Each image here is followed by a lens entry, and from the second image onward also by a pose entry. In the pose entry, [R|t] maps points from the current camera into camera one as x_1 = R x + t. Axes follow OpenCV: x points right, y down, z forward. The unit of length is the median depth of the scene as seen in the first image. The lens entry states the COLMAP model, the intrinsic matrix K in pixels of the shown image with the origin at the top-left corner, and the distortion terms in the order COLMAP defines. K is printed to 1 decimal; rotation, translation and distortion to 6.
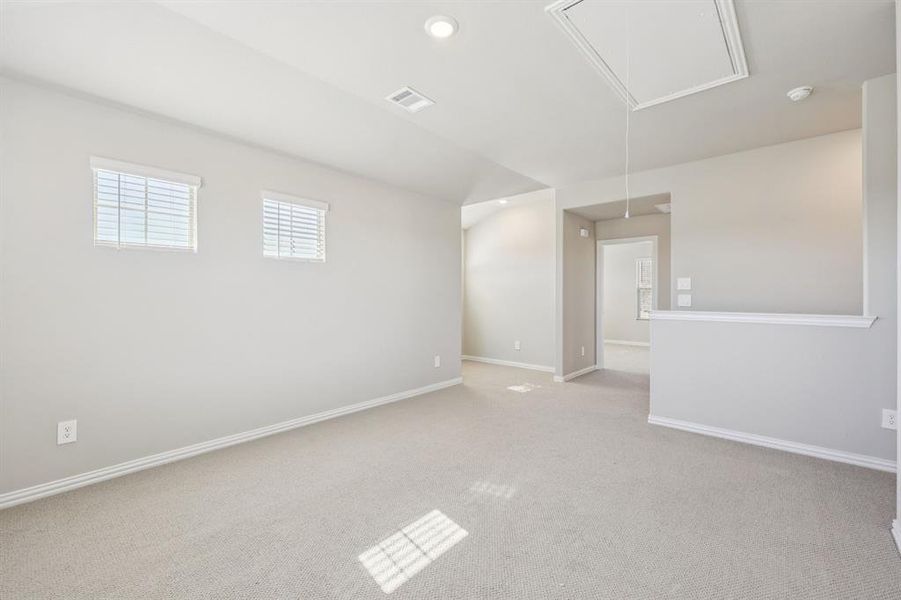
lens RADIAL K [[388.7, 0, 448.1], [0, 388.7, 290.3], [0, 0, 1]] dist [0.000052, -0.000326]
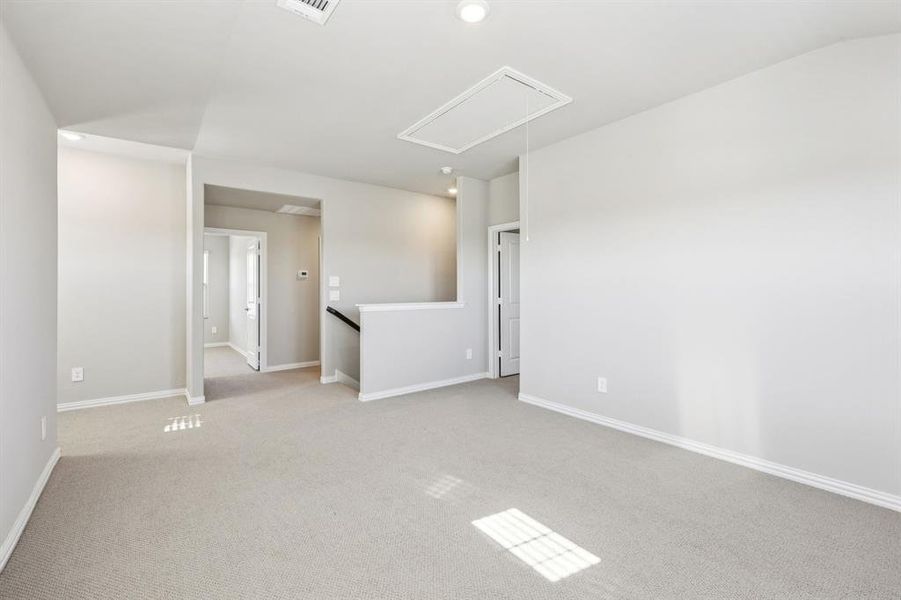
lens RADIAL K [[392.1, 0, 455.0], [0, 392.1, 291.1], [0, 0, 1]] dist [-0.000317, 0.000554]
pose [[0.182758, -0.008798, 0.983119, -0.864479], [-0.003334, 0.999949, 0.009568, -0.000274], [-0.983152, -0.005027, 0.182719, 0.785757]]
